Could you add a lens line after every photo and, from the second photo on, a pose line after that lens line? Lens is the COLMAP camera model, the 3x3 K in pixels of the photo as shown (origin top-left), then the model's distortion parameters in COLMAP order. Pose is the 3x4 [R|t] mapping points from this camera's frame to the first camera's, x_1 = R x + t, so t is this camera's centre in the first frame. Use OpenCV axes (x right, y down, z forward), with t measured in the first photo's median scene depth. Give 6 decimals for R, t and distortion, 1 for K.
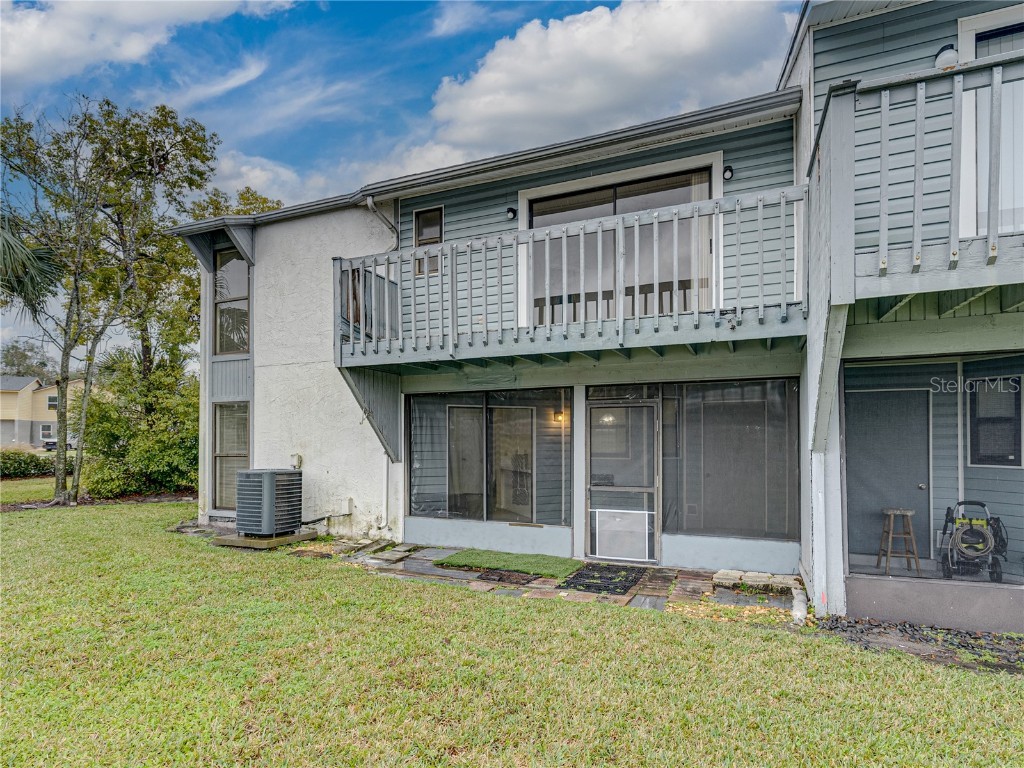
lens RADIAL K [[545.2, 0, 508.2], [0, 545.2, 428.8], [0, 0, 1]] dist [0.000453, -0.000333]
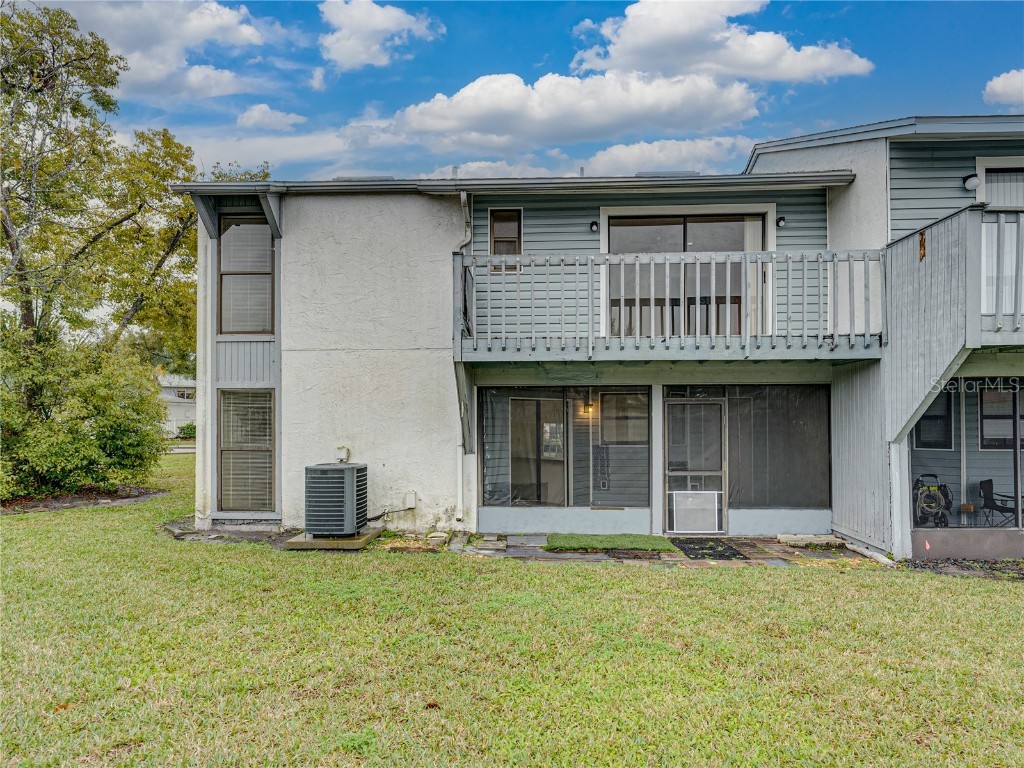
lens RADIAL K [[561.6, 0, 513.2], [0, 561.6, 407.4], [0, 0, 1]] dist [-0.000727, -0.000462]
pose [[0.936244, 0.008326, 0.351251, -0.543773], [-0.007510, 0.999965, -0.003684, -0.023439], [-0.351270, 0.000811, 0.936274, -0.004786]]
